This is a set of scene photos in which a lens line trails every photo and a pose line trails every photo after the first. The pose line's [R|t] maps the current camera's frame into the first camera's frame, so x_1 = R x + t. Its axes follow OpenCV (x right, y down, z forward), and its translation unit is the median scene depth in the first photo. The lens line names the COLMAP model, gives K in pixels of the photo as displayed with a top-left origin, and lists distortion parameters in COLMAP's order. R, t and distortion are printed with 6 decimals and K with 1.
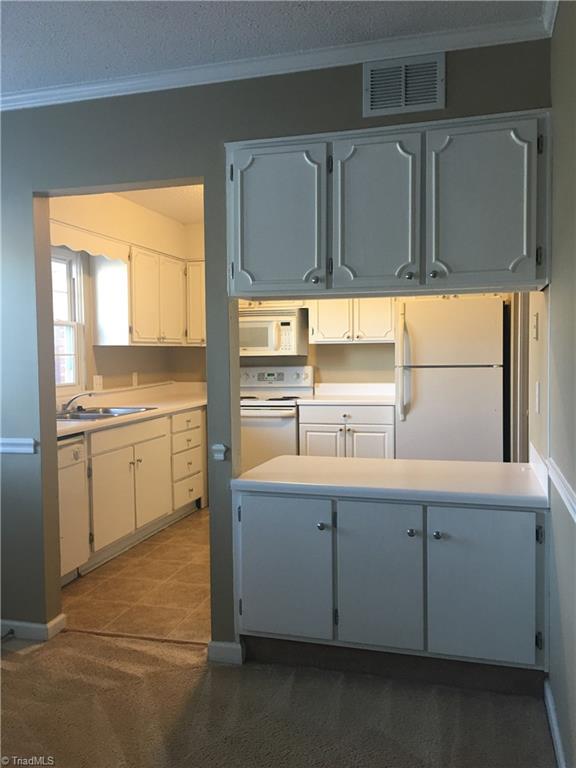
lens RADIAL K [[645.3, 0, 288.6], [0, 645.3, 379.4], [0, 0, 1]] dist [0.030378, -0.001142]
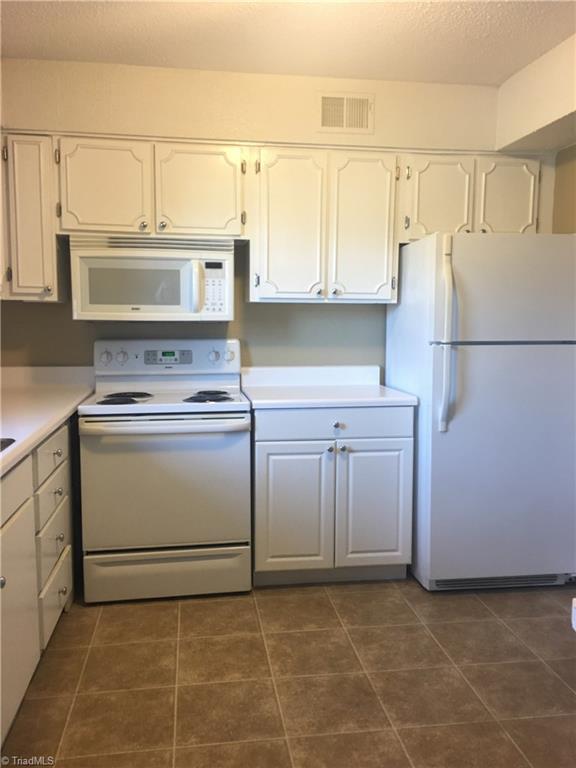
lens RADIAL K [[645.3, 0, 288.6], [0, 645.3, 379.4], [0, 0, 1]] dist [0.030378, -0.001142]
pose [[0.908031, -0.023661, 0.418235, -0.184953], [0.000863, 0.998507, 0.054617, -0.016756], [-0.418903, -0.049233, 0.906695, 0.451982]]
